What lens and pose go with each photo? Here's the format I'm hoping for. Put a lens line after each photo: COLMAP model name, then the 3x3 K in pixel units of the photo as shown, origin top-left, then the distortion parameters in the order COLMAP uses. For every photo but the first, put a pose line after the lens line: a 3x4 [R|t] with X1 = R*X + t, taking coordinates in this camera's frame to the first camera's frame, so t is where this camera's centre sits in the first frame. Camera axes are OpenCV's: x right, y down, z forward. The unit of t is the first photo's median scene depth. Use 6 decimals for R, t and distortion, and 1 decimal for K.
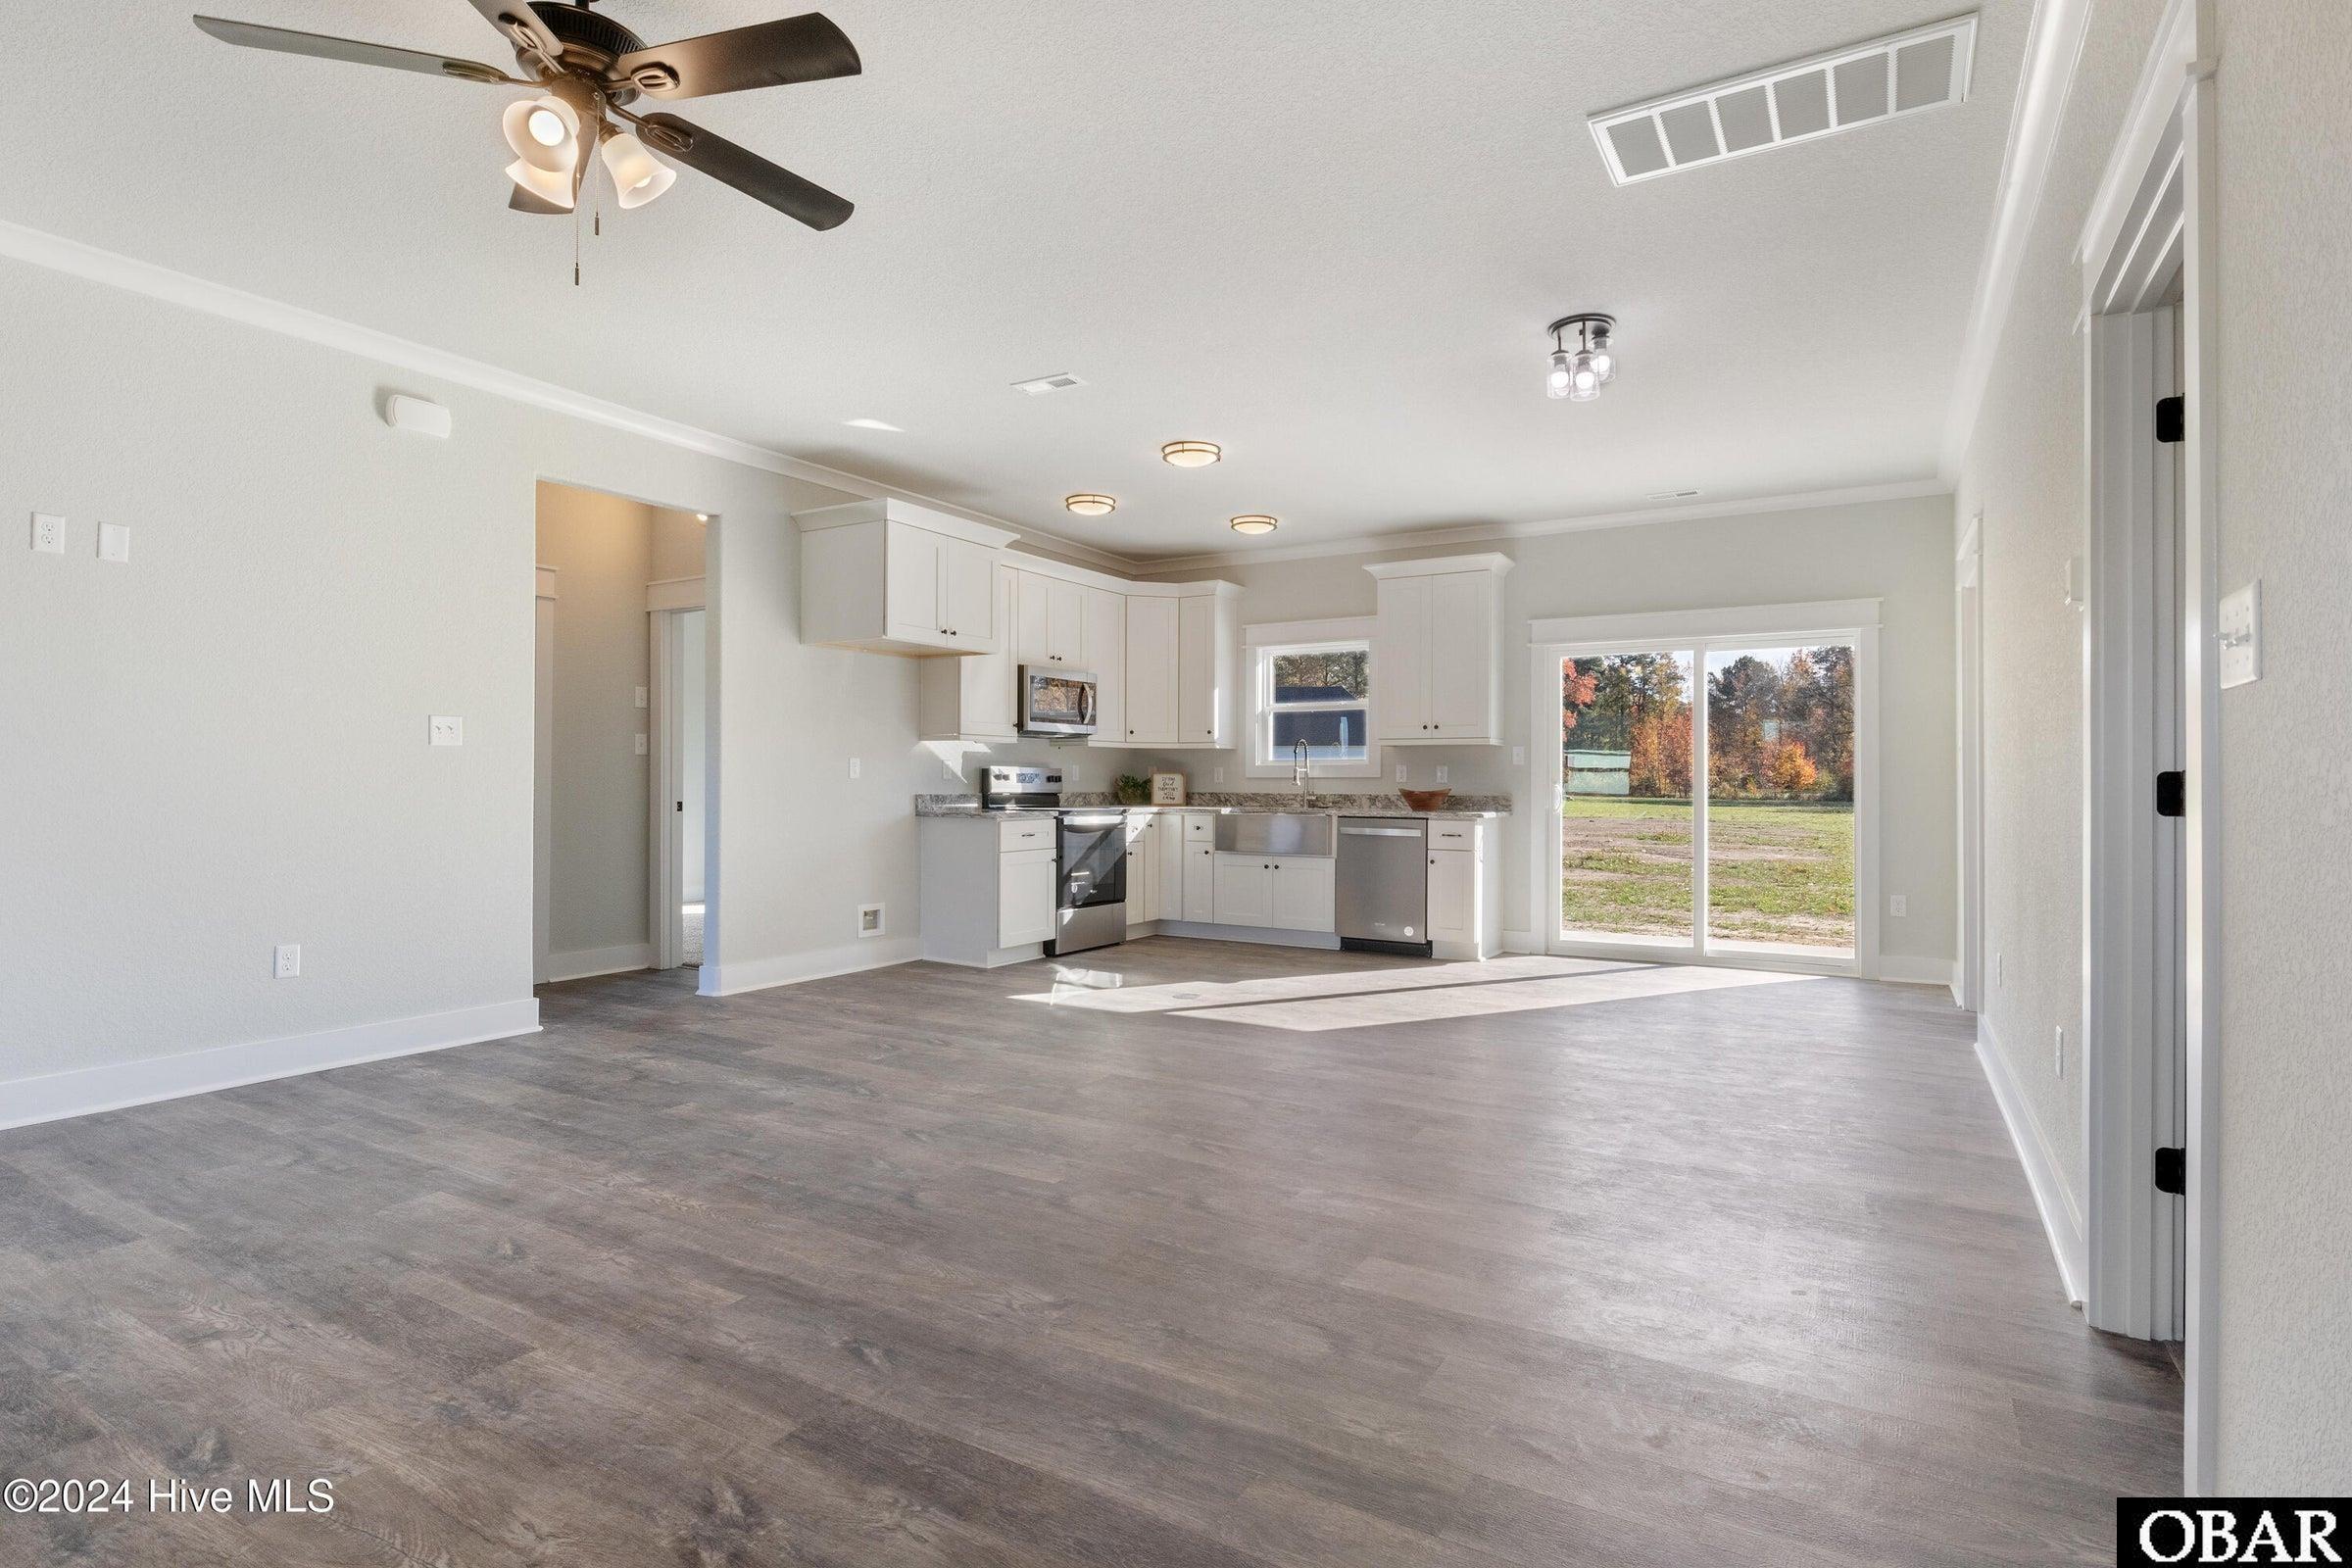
lens RADIAL K [[1183.1, 0, 1183.4], [0, 1183.1, 780.1], [0, 0, 1]] dist [-0.007916, -0.000319]
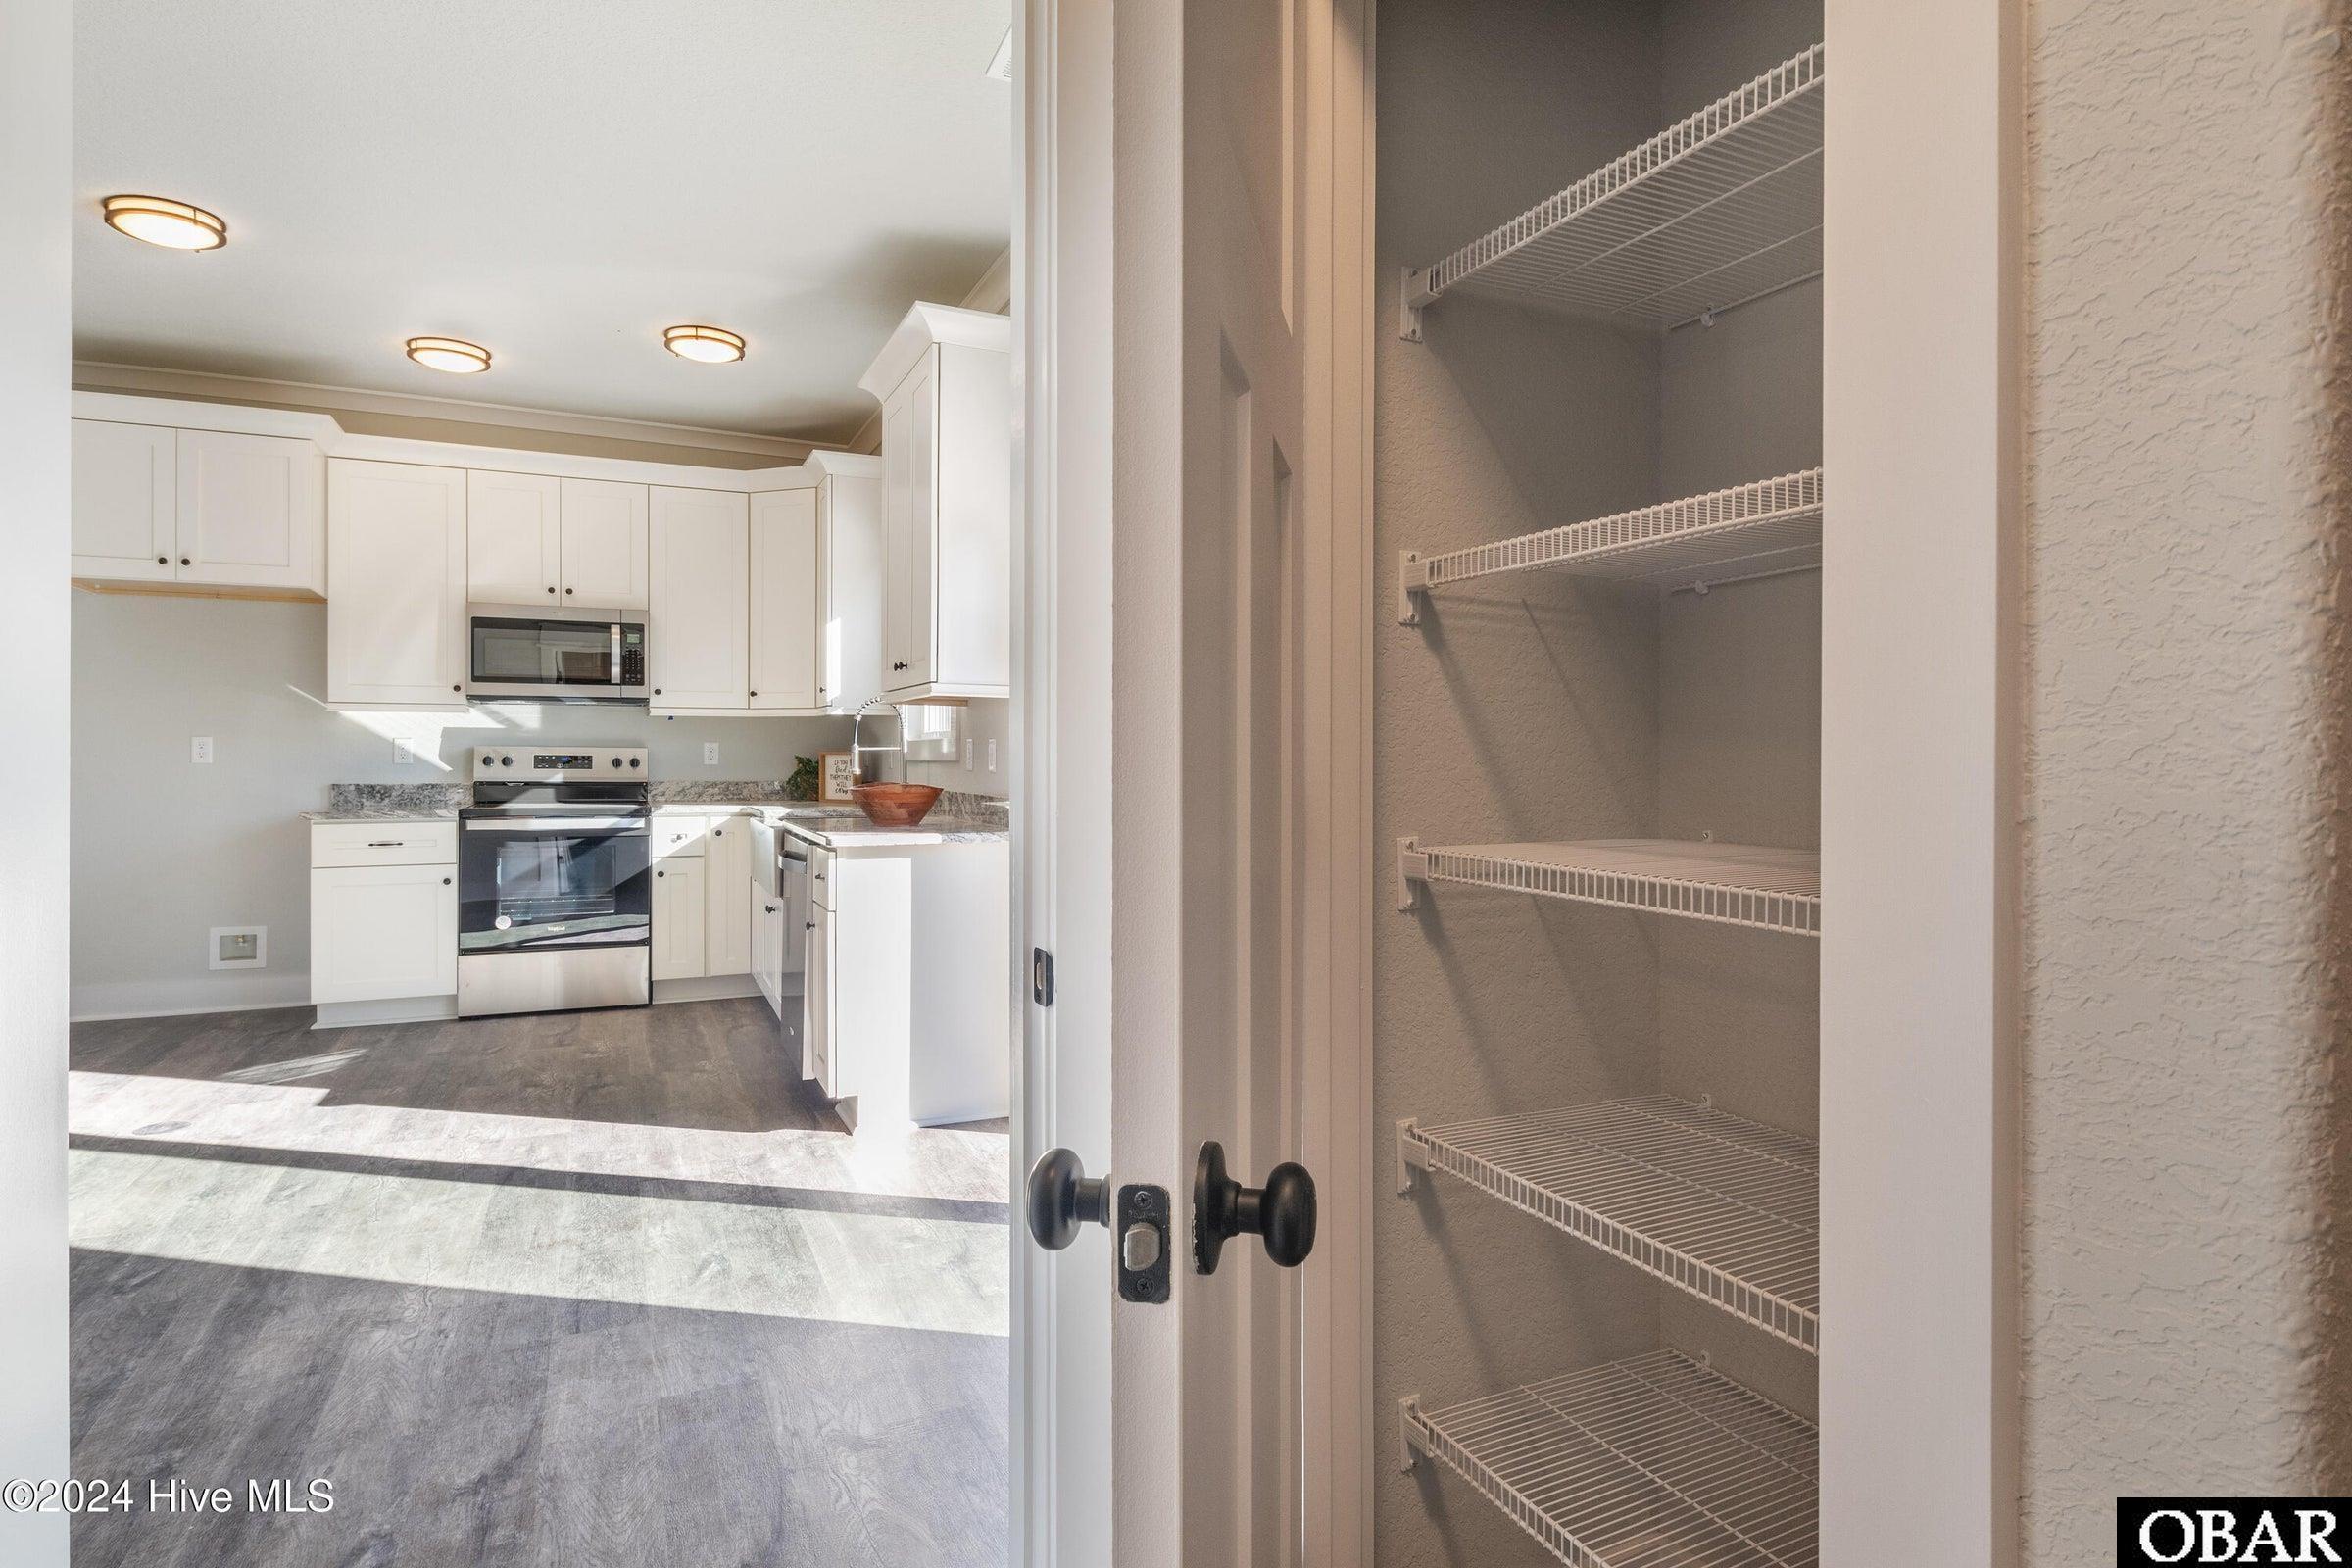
lens RADIAL K [[1236.5, 0, 1176.3], [0, 1236.5, 756.6], [0, 0, 1]] dist [-0.006717, -0.001063]
pose [[0.821562, -0.002185, -0.570115, 1.265490], [0.001364, 0.999997, -0.001867, -0.006104], [0.570118, 0.000757, 0.821562, 1.270968]]
